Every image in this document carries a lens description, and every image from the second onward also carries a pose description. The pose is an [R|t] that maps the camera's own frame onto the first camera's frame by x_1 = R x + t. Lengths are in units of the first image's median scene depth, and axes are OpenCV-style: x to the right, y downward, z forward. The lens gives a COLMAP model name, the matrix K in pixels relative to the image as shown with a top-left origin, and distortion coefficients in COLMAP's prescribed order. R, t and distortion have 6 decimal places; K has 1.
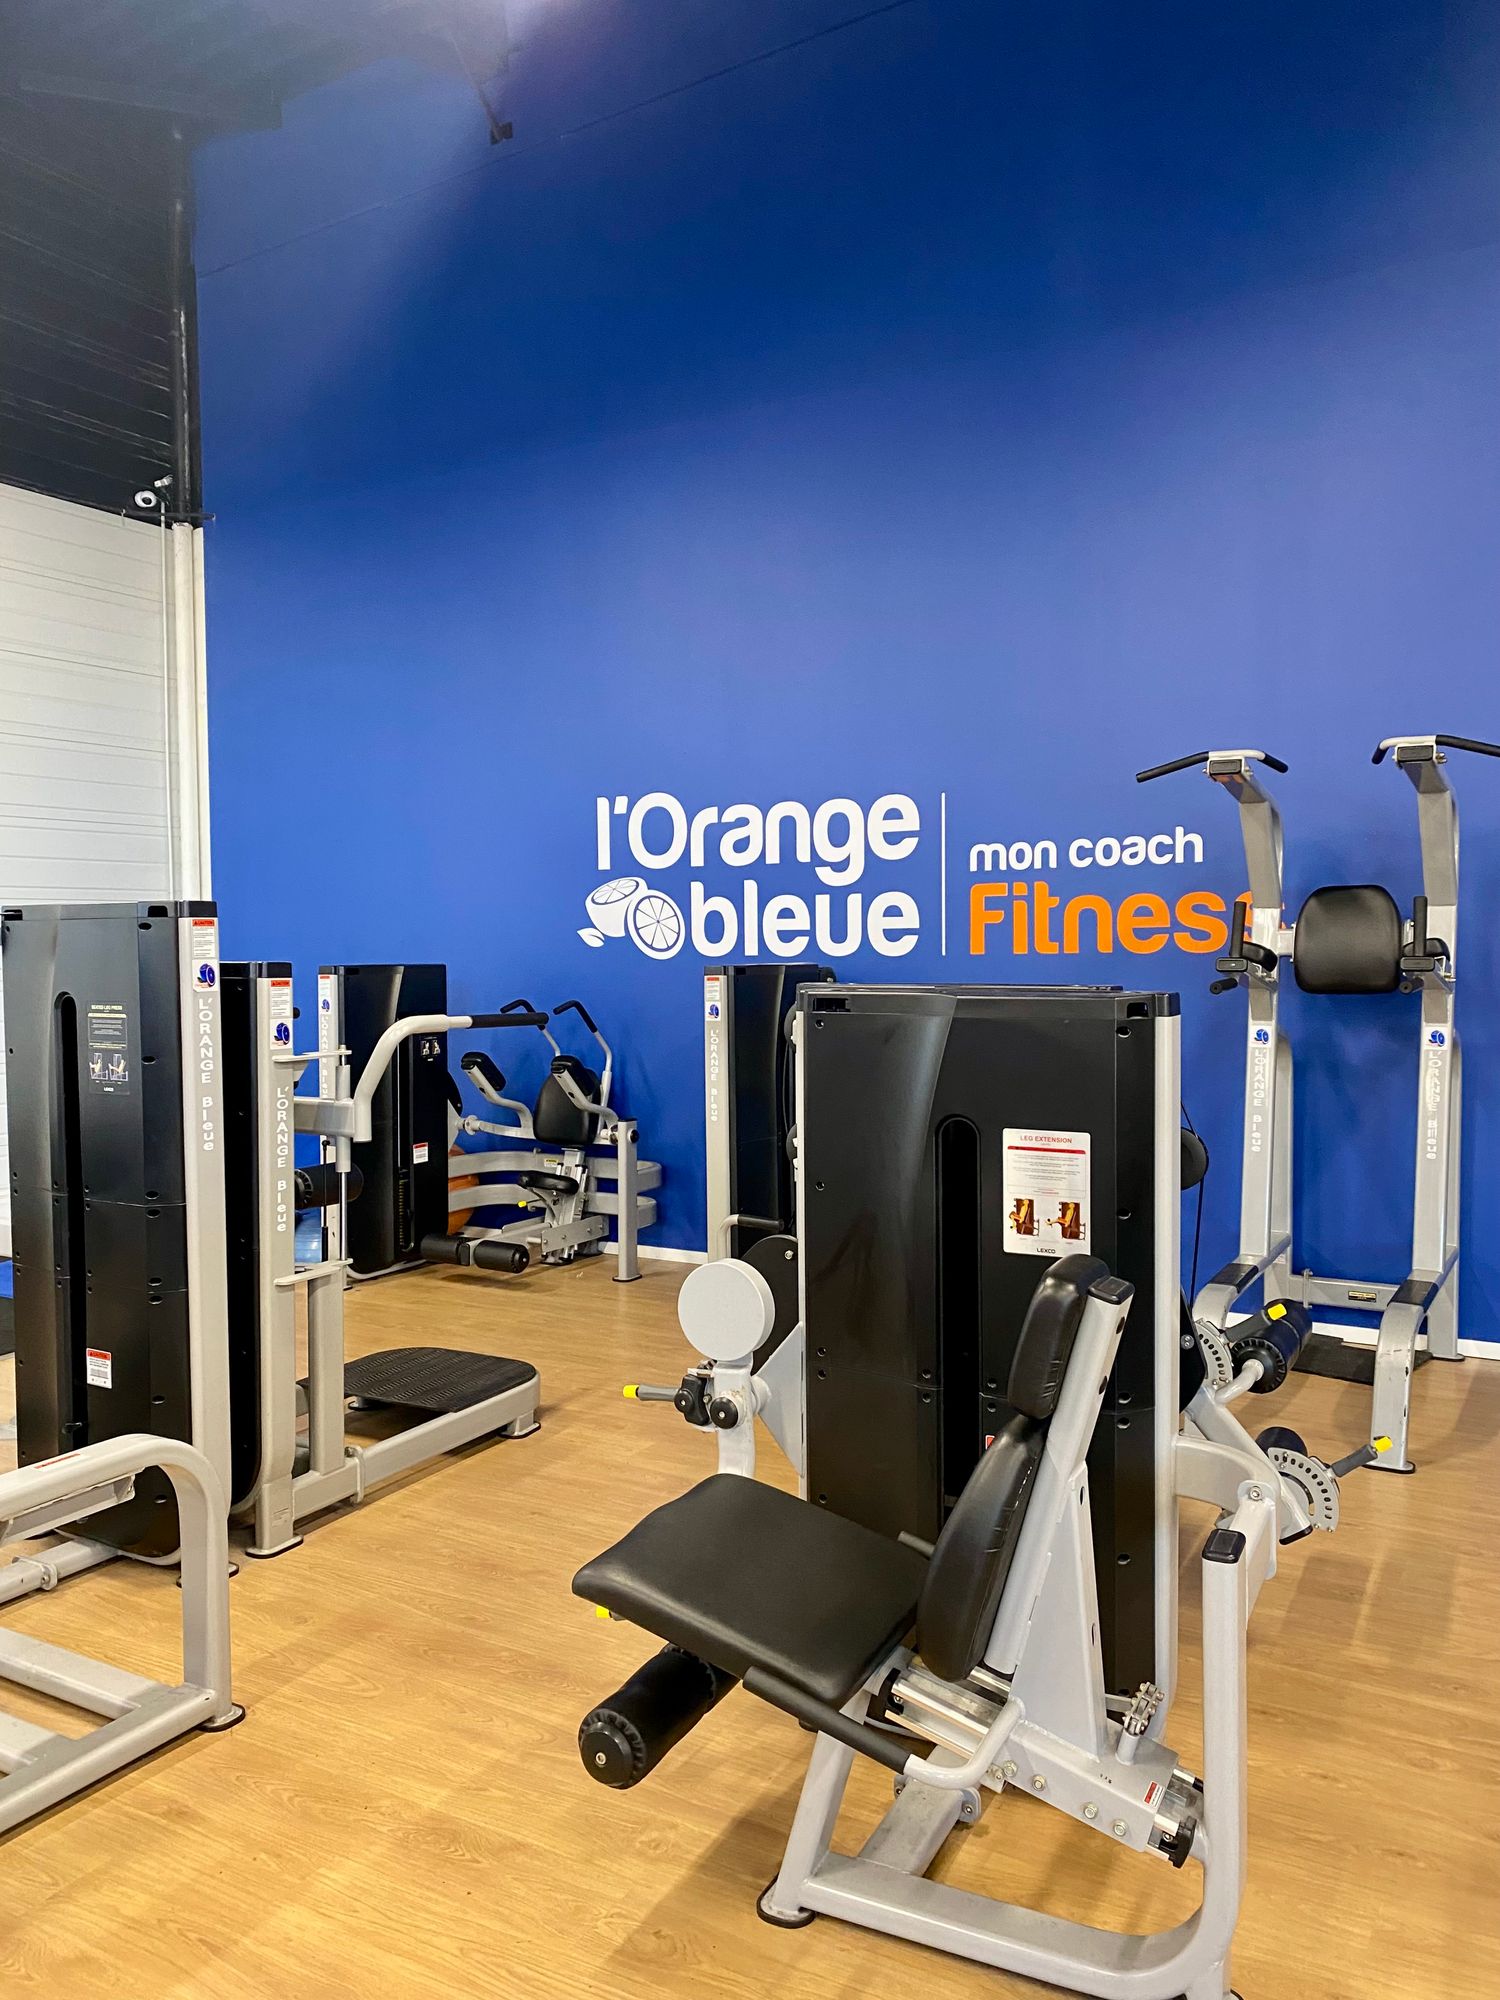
lens RADIAL K [[1523.3, 0, 750.0], [0, 1523.3, 1000.0], [0, 0, 1]] dist [0.003922, -0.062588]
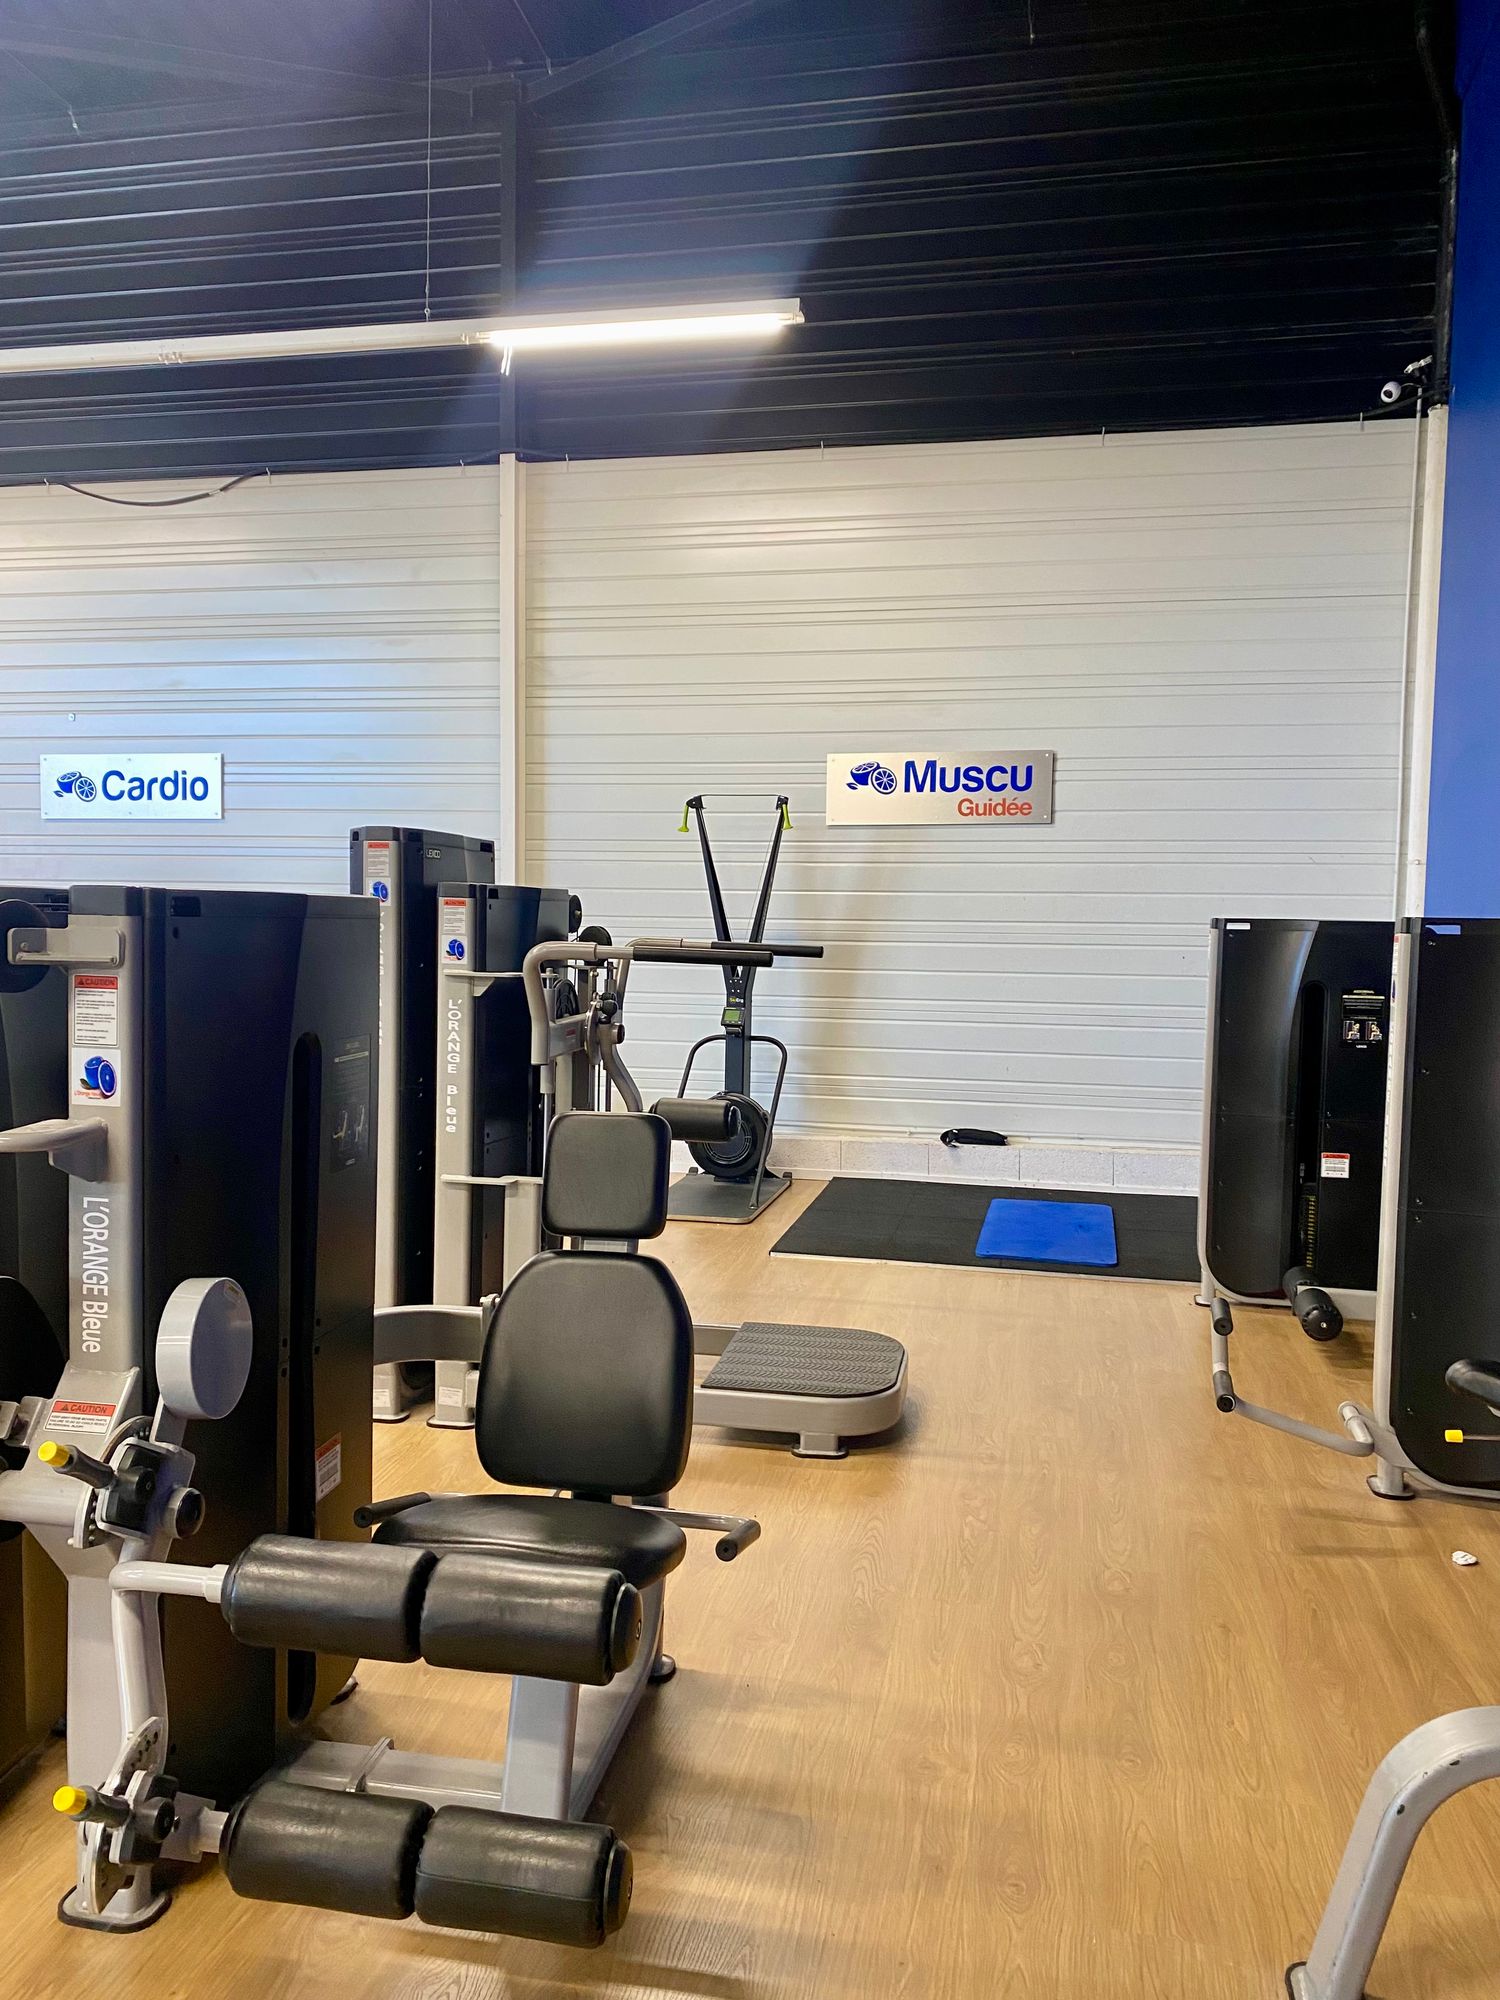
lens RADIAL K [[1466.0, 0, 750.0], [0, 1466.0, 1000.0], [0, 0, 1]] dist [0.006719, 0.004960]
pose [[0.309425, 0.090218, -0.946635, 0.330776], [-0.068329, 0.995025, 0.072495, -0.014082], [0.948466, 0.042251, 0.314050, 0.394194]]
